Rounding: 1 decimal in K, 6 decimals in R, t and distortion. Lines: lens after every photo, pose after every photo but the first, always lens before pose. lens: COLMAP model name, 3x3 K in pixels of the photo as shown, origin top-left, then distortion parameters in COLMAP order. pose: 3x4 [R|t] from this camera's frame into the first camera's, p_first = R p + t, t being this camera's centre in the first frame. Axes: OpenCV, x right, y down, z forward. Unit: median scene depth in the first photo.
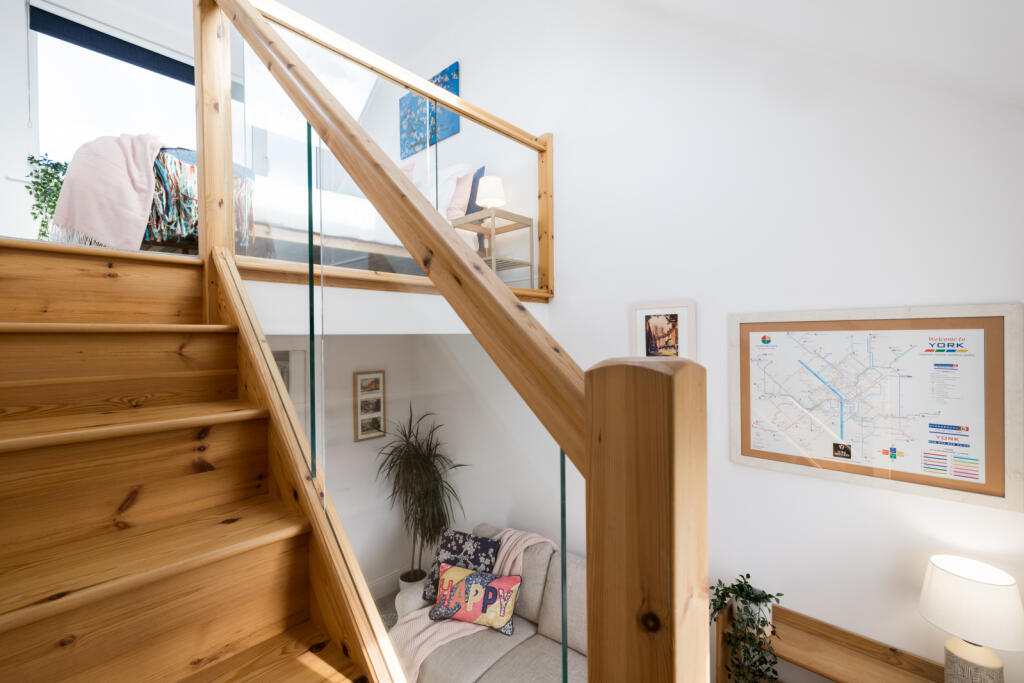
lens RADIAL K [[439.1, 0, 511.4], [0, 439.1, 340.1], [0, 0, 1]] dist [0.000311, 0.000180]
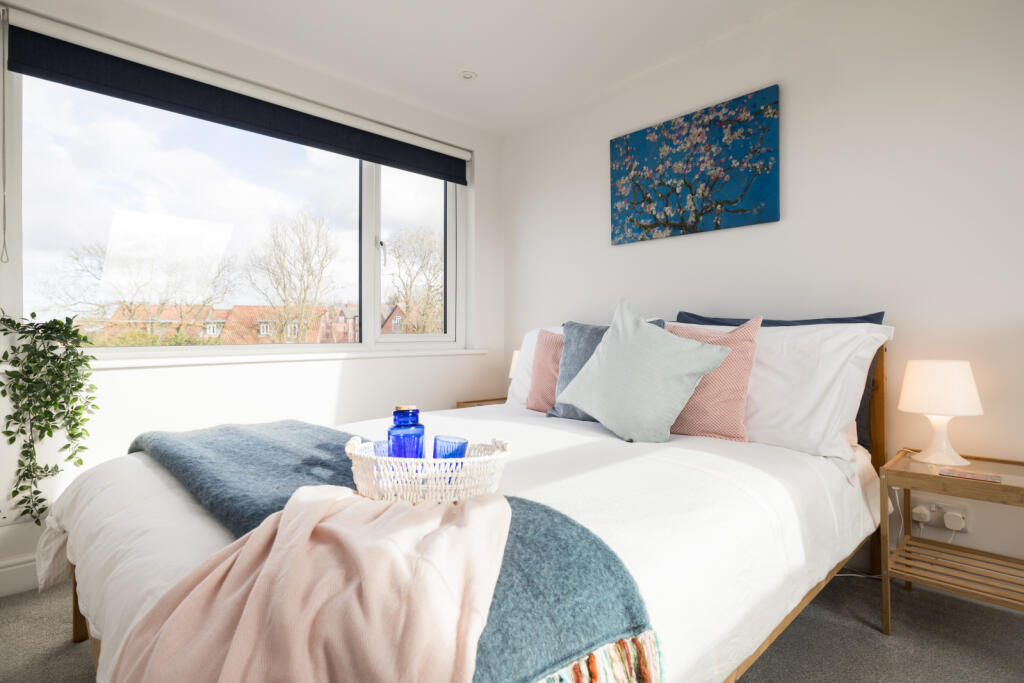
lens RADIAL K [[521.0, 0, 512.4], [0, 521.0, 339.6], [0, 0, 1]] dist [0.001428, -0.000082]
pose [[0.997084, -0.003159, -0.076242, -0.452421], [0.001900, 0.999861, -0.016577, -0.380538], [0.076284, 0.016384, 0.996952, 0.434258]]
